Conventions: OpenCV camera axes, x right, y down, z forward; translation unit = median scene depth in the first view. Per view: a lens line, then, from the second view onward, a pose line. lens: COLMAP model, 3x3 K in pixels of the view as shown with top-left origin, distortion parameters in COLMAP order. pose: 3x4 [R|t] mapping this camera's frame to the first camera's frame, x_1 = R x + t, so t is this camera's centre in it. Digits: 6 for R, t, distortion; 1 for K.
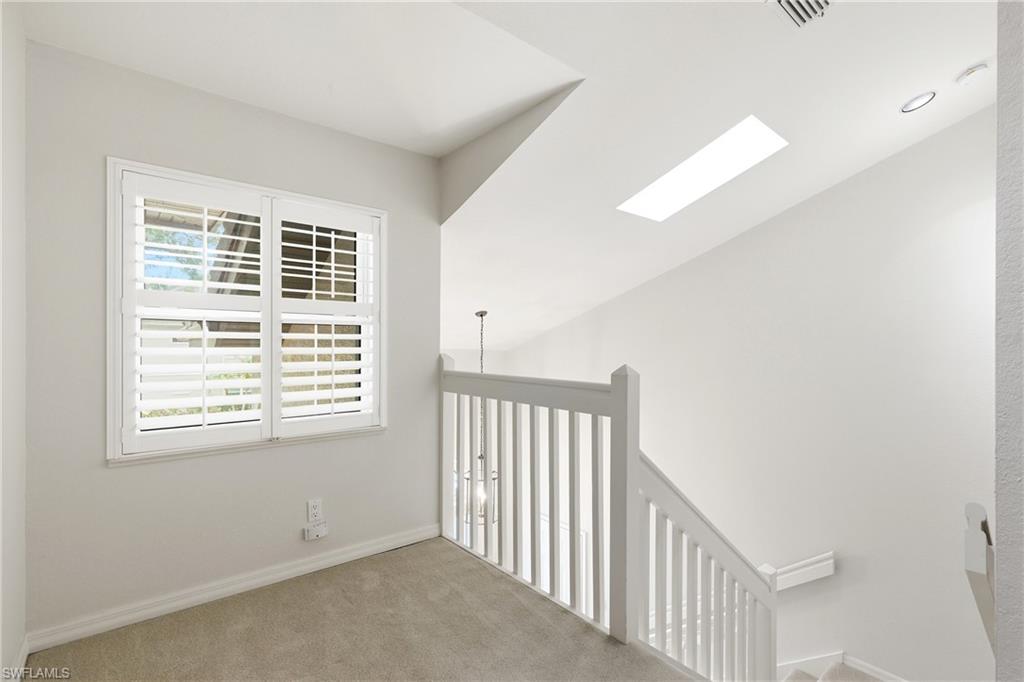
lens RADIAL K [[455.3, 0, 512.0], [0, 455.3, 341.0], [0, 0, 1]] dist [-0.045488, 0.000038]
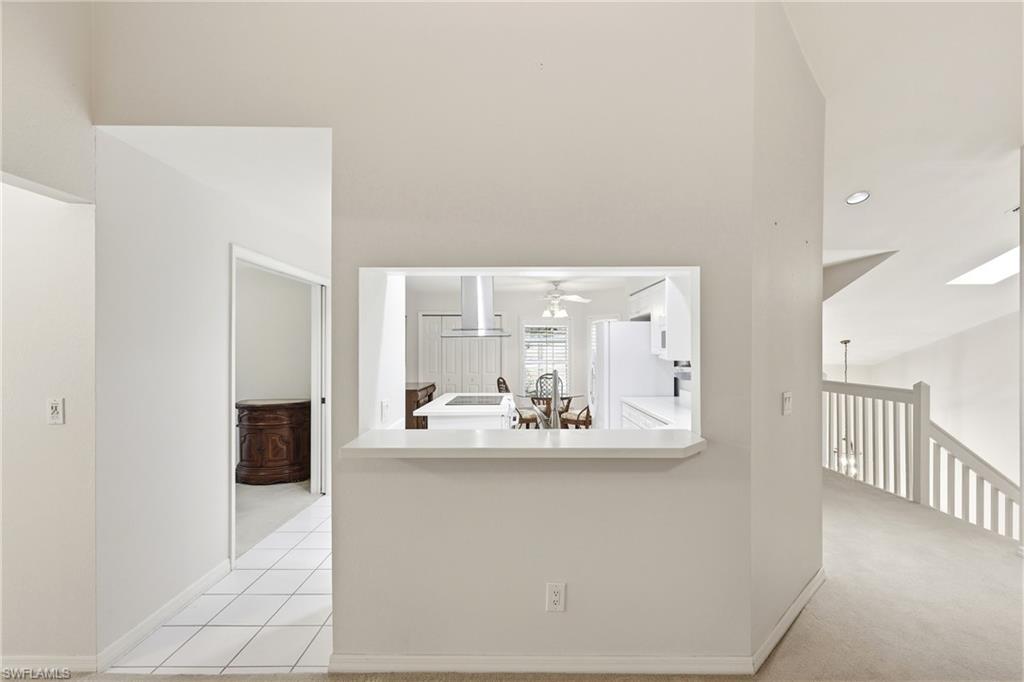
lens RADIAL K [[473.3, 0, 512.0], [0, 473.3, 341.0], [0, 0, 1]] dist [-0.002486, -0.000954]
pose [[0.772802, -0.004703, -0.634630, 0.118486], [0.001368, 0.999983, -0.005745, -0.095886], [0.634646, 0.003572, 0.772795, -1.475324]]
